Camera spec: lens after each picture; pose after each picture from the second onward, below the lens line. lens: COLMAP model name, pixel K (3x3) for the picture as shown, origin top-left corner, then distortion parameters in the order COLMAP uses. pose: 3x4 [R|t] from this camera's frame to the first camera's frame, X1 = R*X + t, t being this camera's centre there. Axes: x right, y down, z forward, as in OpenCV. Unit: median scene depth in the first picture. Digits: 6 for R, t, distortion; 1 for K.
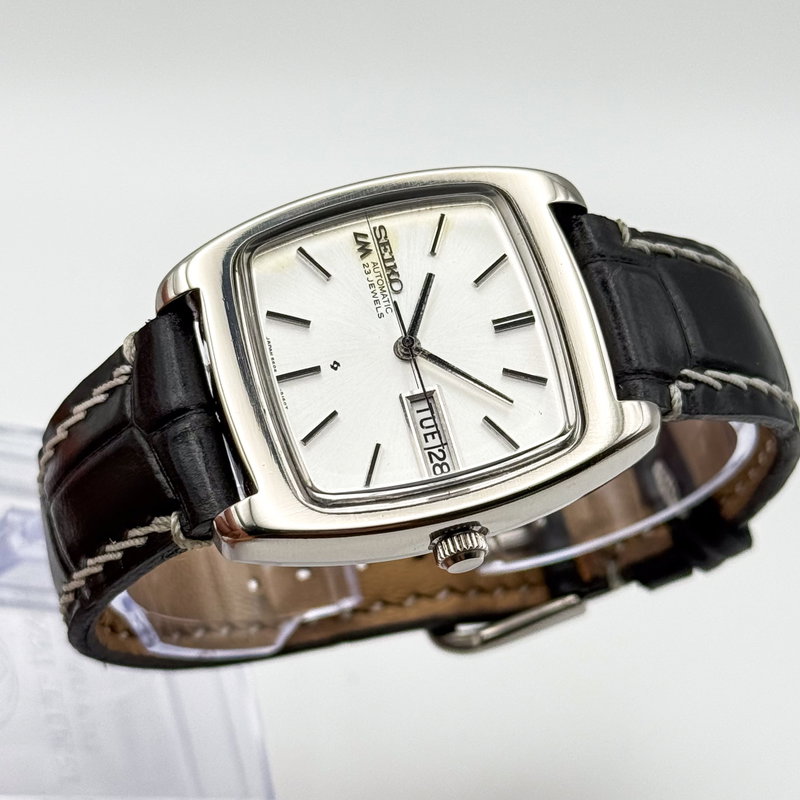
lens RADIAL K [[2351.8, 0, 422.8], [0, 2351.8, 400.1], [0, 0, 1]] dist [0.019675, 0.482361]
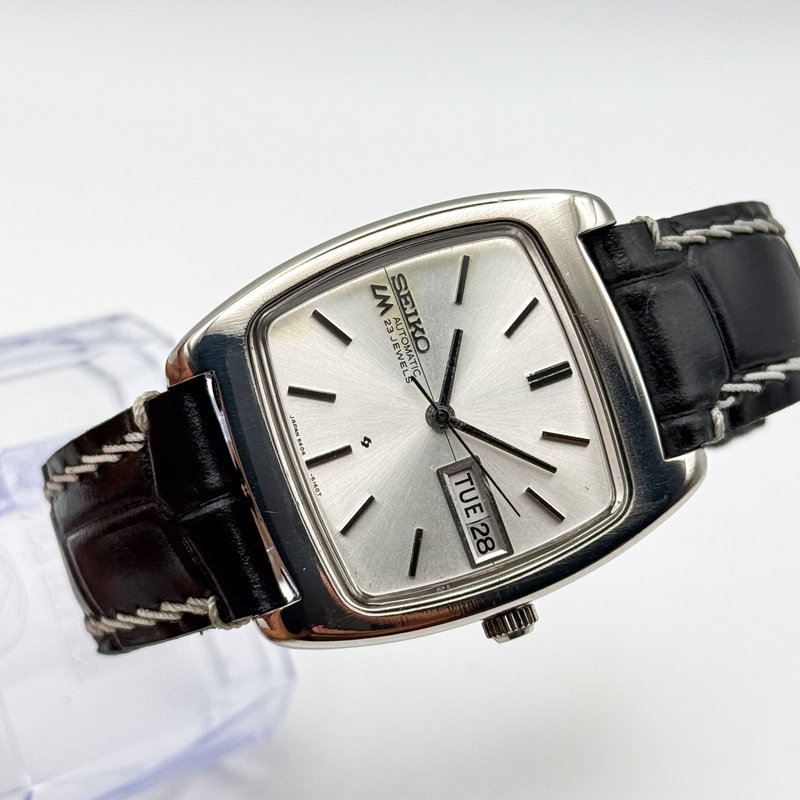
lens RADIAL K [[2351.8, 0, 422.8], [0, 2351.8, 400.1], [0, 0, 1]] dist [0.019675, 0.482361]
pose [[0.995799, -0.080127, 0.044313, -0.054242], [0.060172, 0.937445, 0.342894, -0.348438], [-0.069016, -0.338787, 0.938328, 0.113938]]
